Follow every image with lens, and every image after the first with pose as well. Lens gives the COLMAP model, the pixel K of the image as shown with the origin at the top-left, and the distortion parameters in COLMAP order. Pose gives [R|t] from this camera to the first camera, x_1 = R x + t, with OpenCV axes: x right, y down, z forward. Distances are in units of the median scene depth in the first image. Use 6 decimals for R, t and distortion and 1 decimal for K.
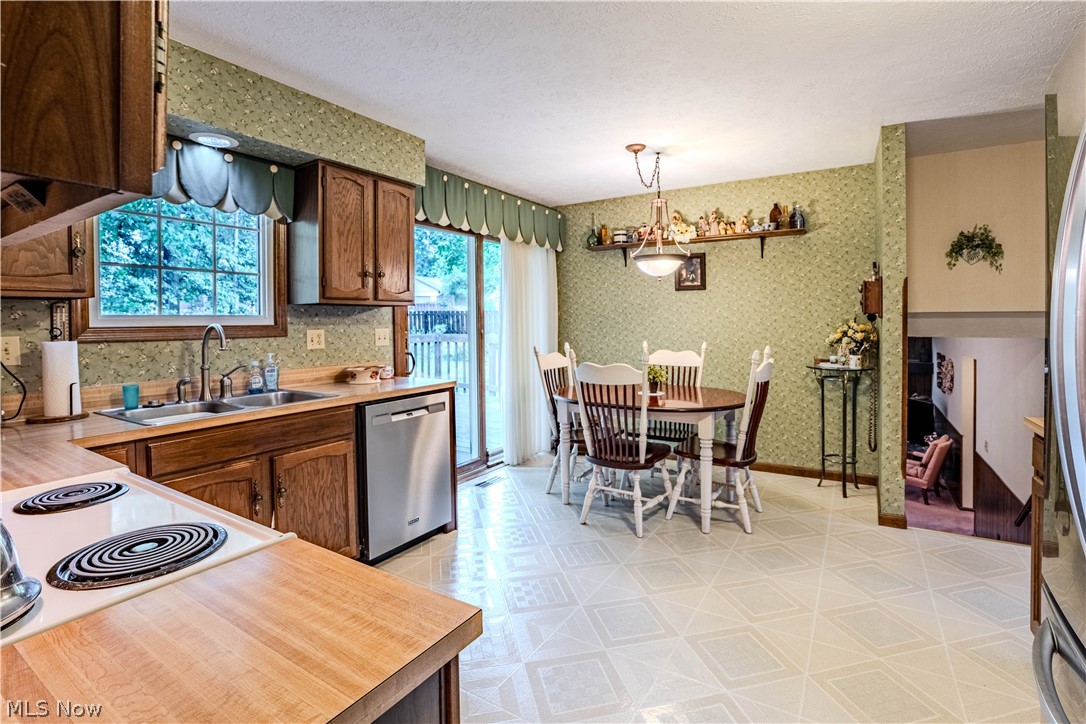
lens RADIAL K [[513.6, 0, 587.5], [0, 513.6, 318.0], [0, 0, 1]] dist [-0.023827, 0.000123]
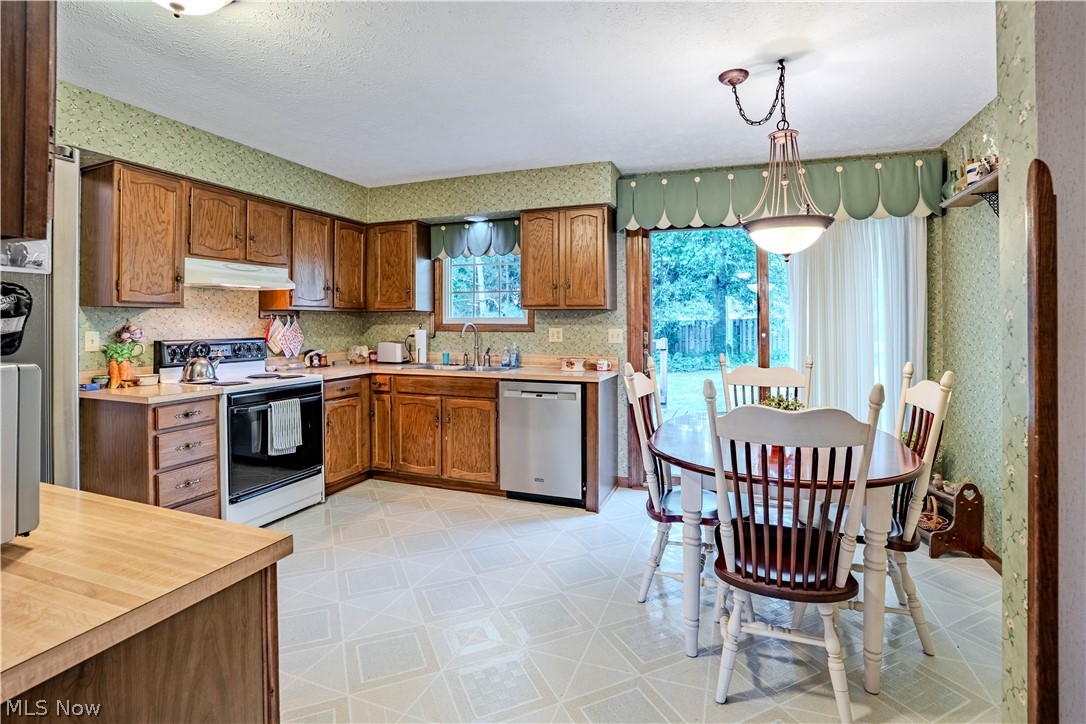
lens RADIAL K [[533.1, 0, 542.5], [0, 533.1, 318.6], [0, 0, 1]] dist [-0.048256, 0.000072]
pose [[0.156504, 0.001497, -0.987676, 0.944458], [-0.001082, 0.999999, 0.001345, -0.004580], [0.987677, 0.000858, 0.156505, 0.784526]]
